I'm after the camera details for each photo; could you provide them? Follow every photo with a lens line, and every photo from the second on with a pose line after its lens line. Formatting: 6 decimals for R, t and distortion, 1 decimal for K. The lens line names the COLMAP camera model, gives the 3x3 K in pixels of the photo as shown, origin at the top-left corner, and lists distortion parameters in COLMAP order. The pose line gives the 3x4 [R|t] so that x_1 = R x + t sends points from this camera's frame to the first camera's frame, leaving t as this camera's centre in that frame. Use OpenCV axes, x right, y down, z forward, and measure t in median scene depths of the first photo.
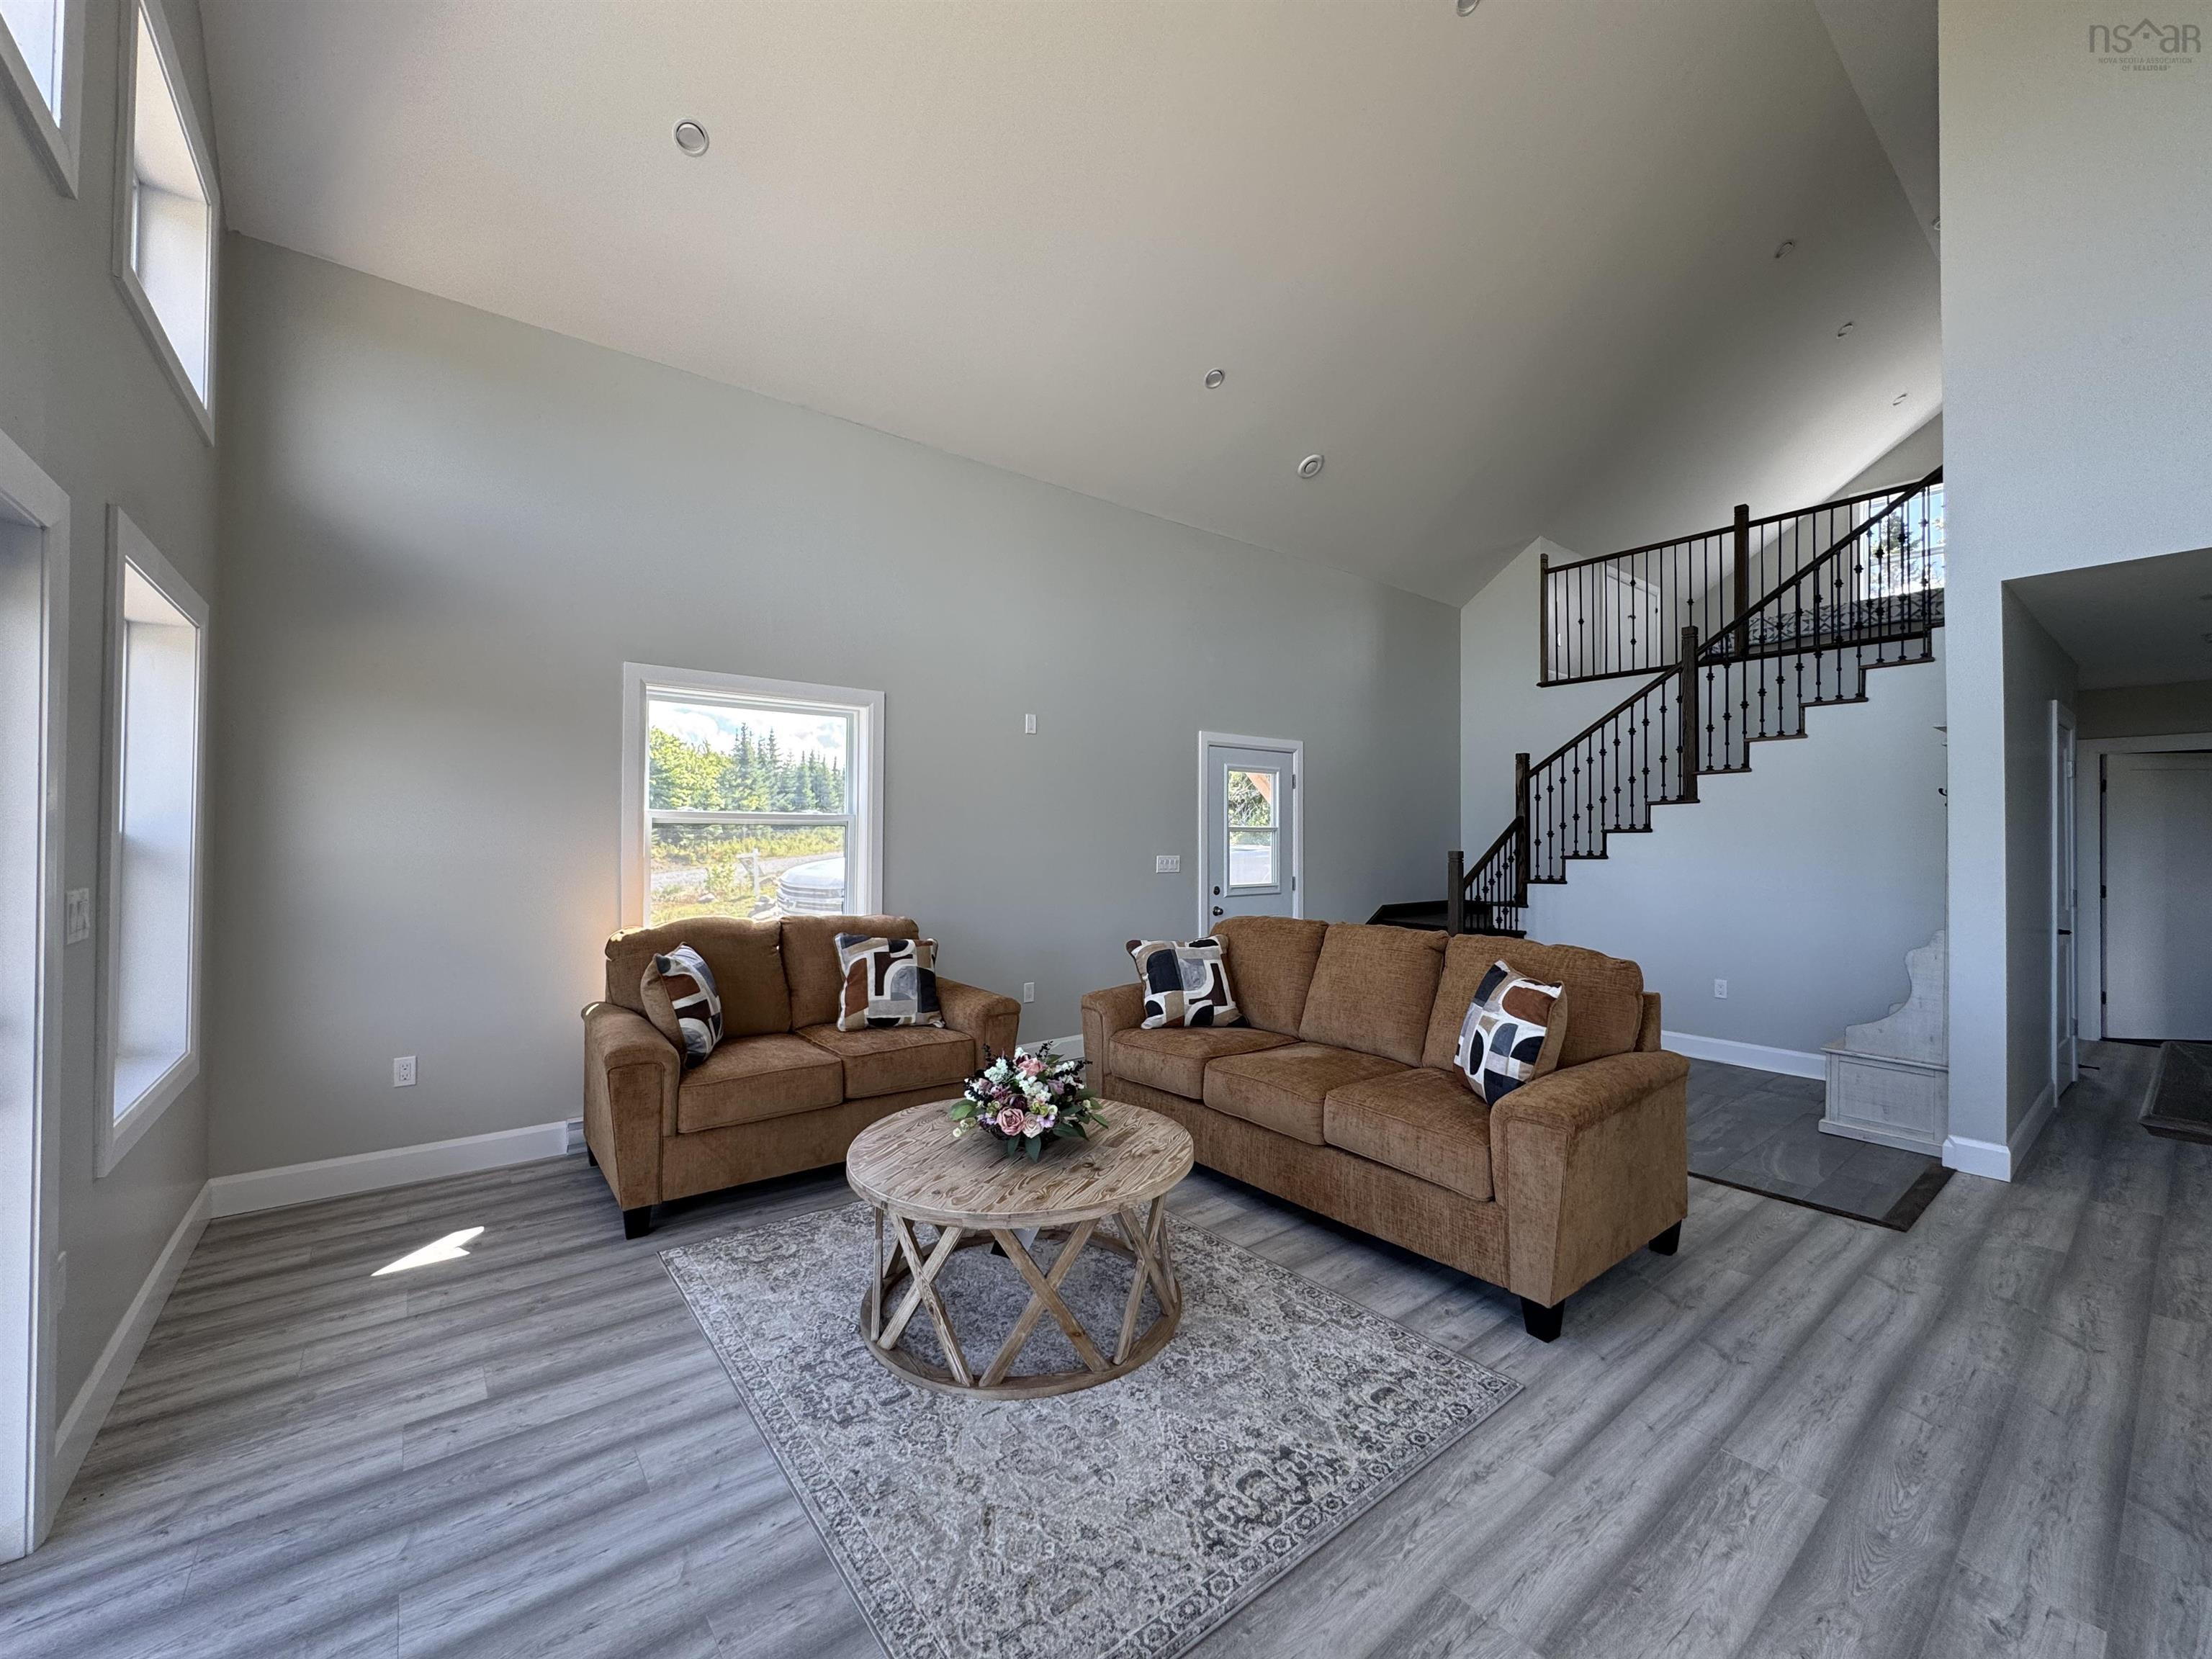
lens RADIAL K [[885.9, 0, 1106.0], [0, 885.9, 826.1], [0, 0, 1]] dist [-0.001822, -0.000298]
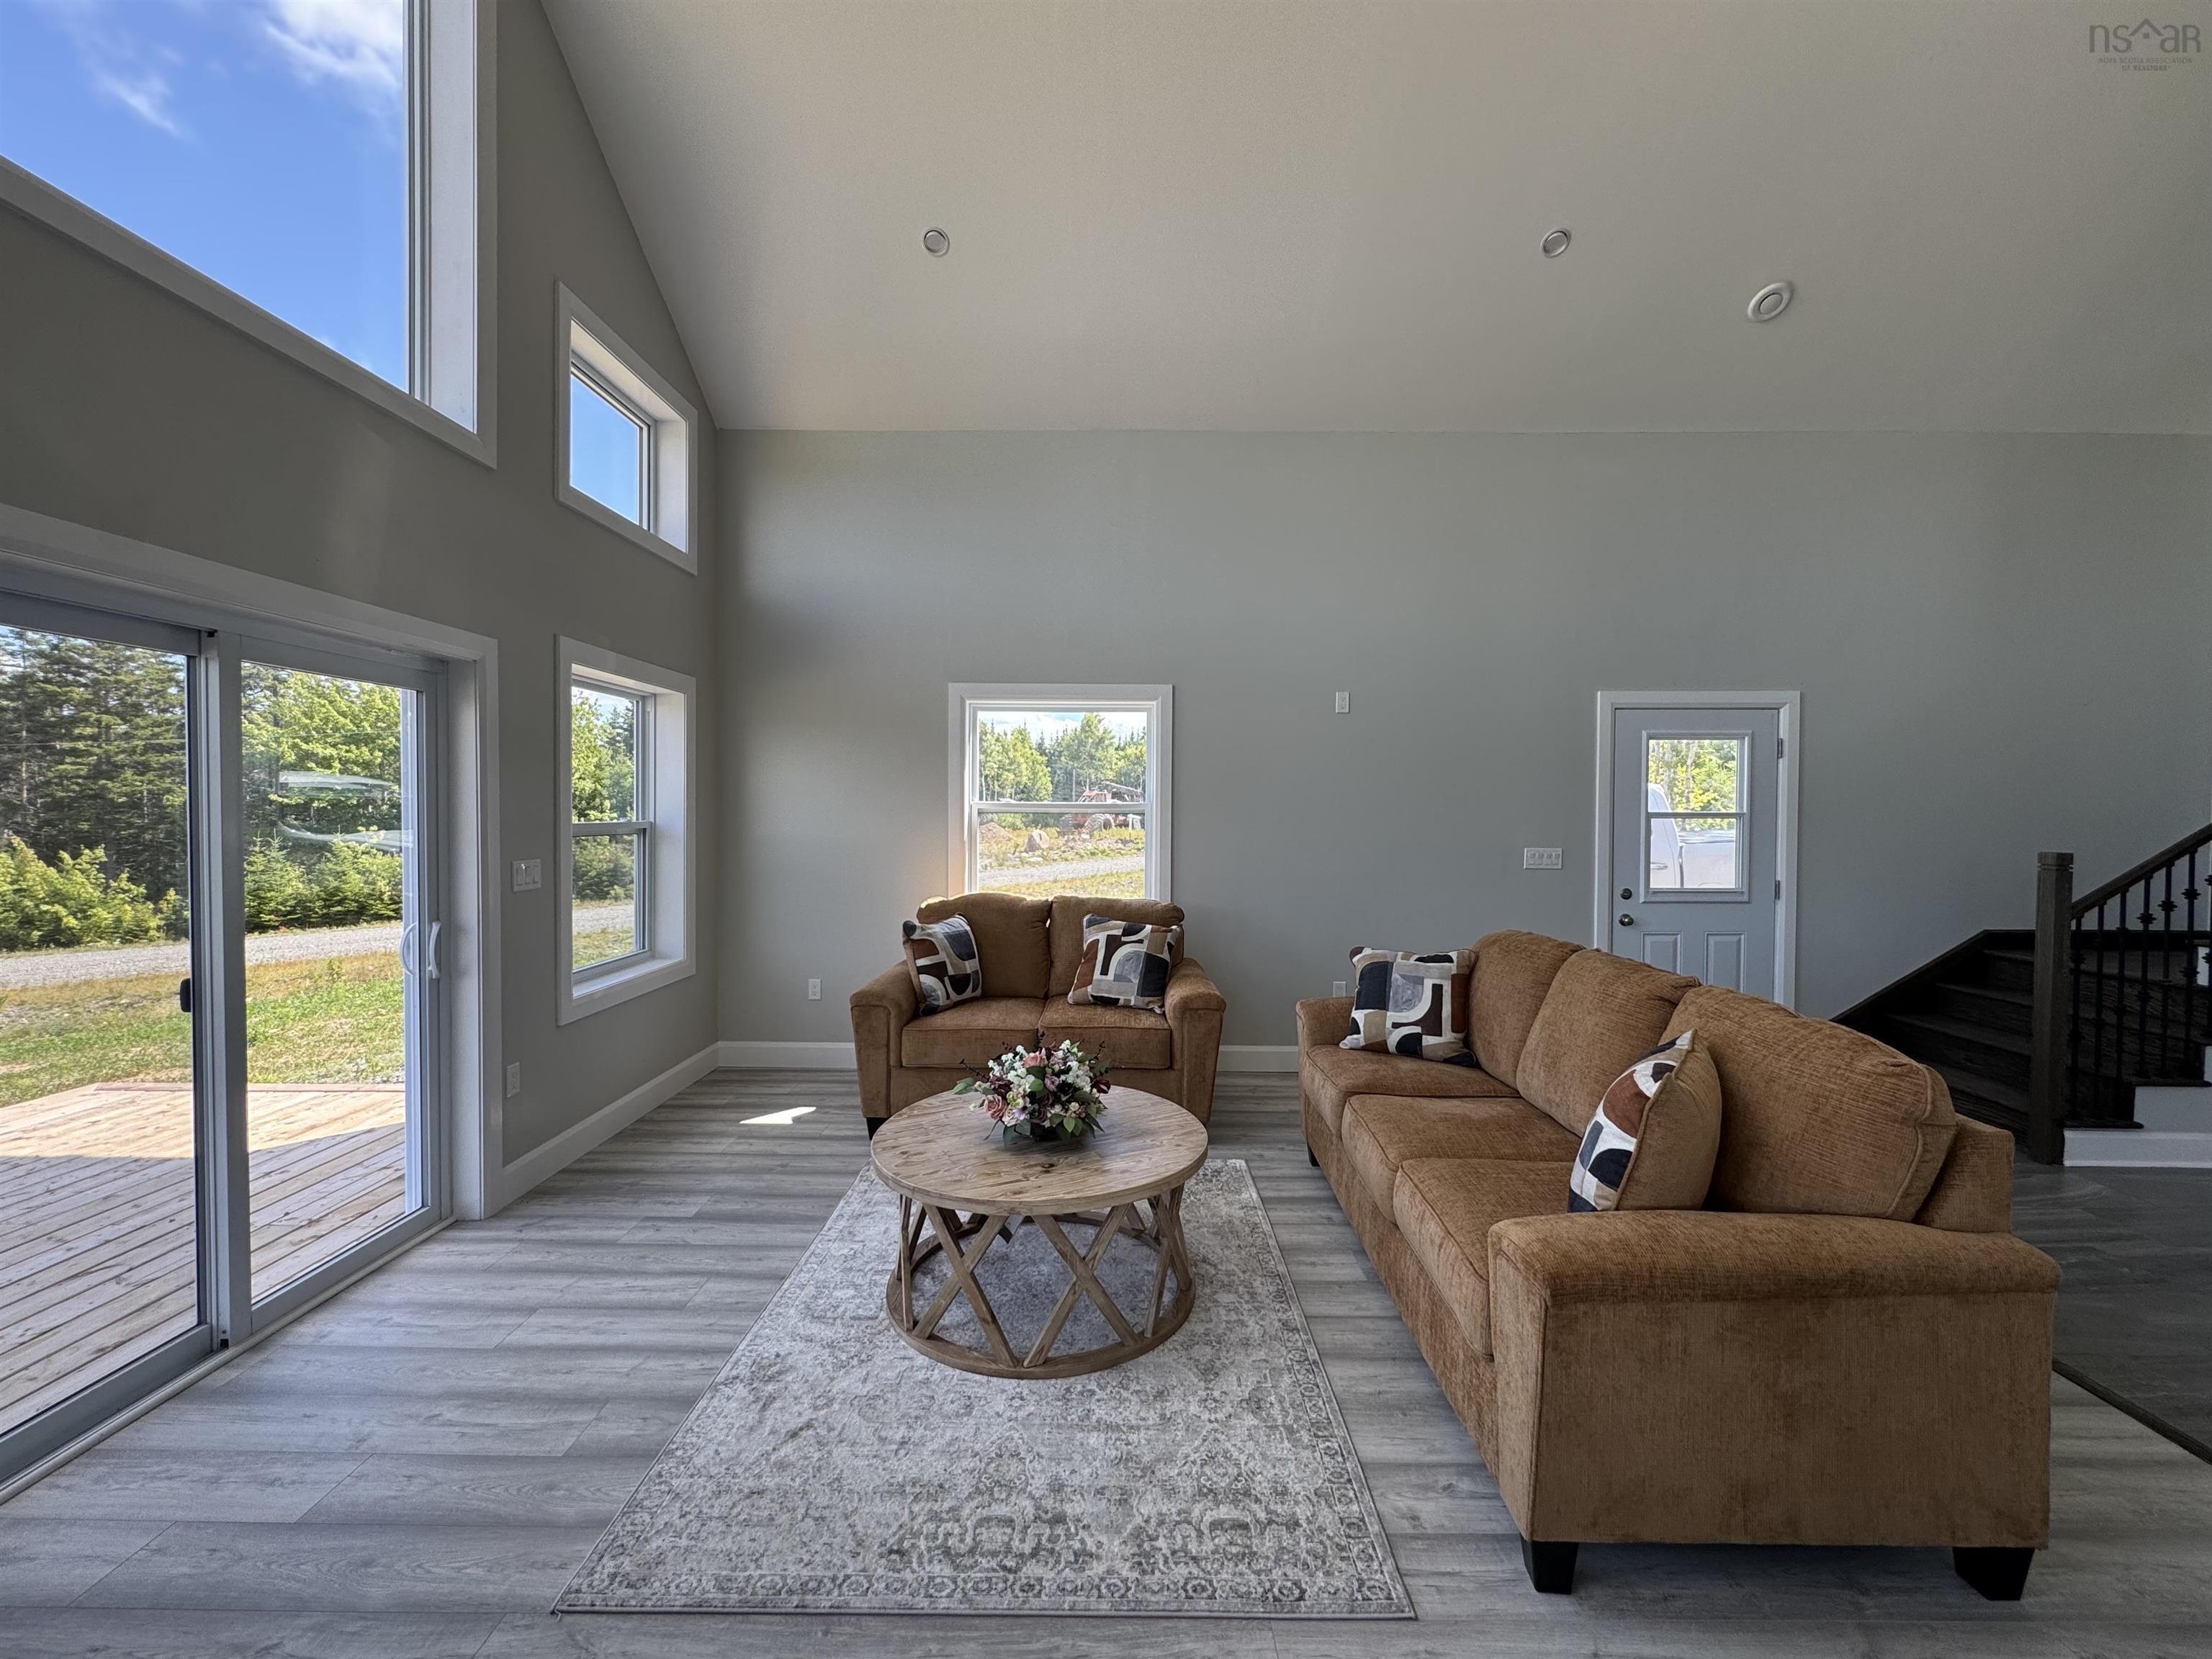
lens RADIAL K [[885.9, 0, 1103.8], [0, 885.9, 824.1], [0, 0, 1]] dist [-0.001822, -0.000298]
pose [[0.779749, 0.009658, -0.626017, 0.512924], [0.006501, 0.999702, 0.023521, -0.020208], [0.626058, -0.022411, 0.779454, 0.212037]]
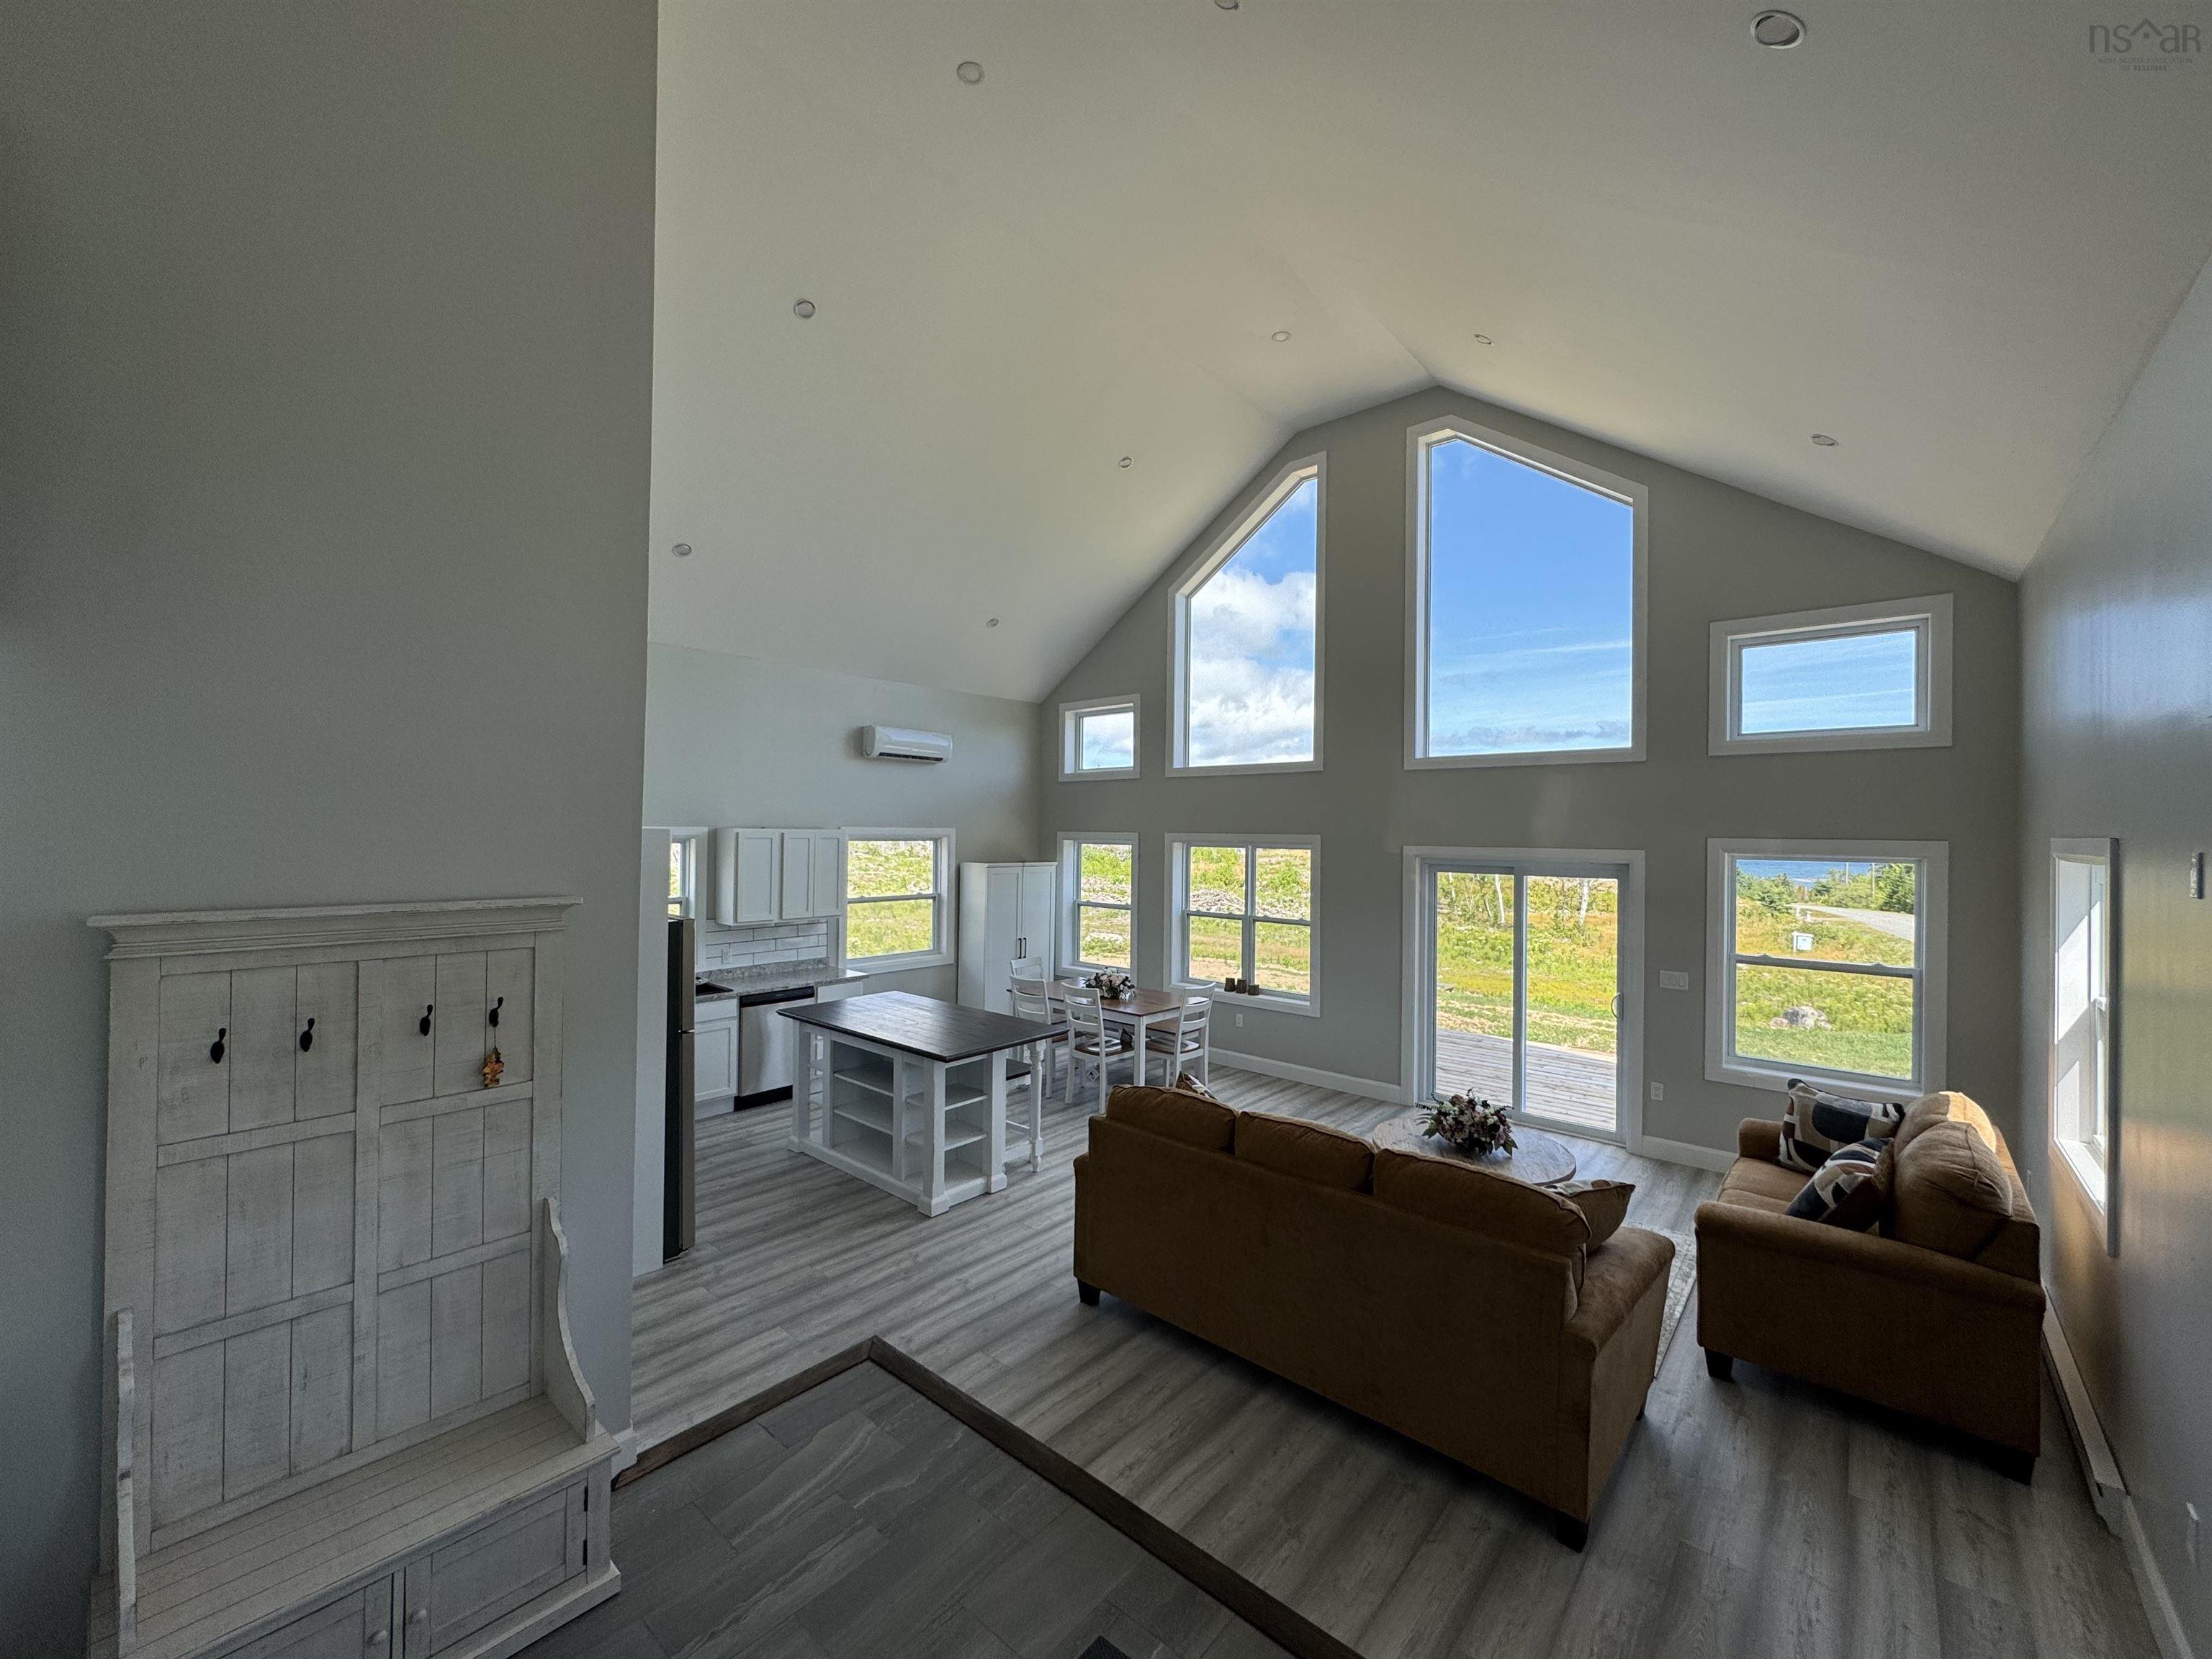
lens RADIAL K [[885.9, 0, 1111.4], [0, 885.9, 830.9], [0, 0, 1]] dist [-0.001822, -0.000298]
pose [[-0.981589, -0.018150, -0.190141, 0.831377], [-0.015793, 0.999779, -0.013903, -0.211695], [0.190351, -0.010644, -0.981658, 2.243129]]
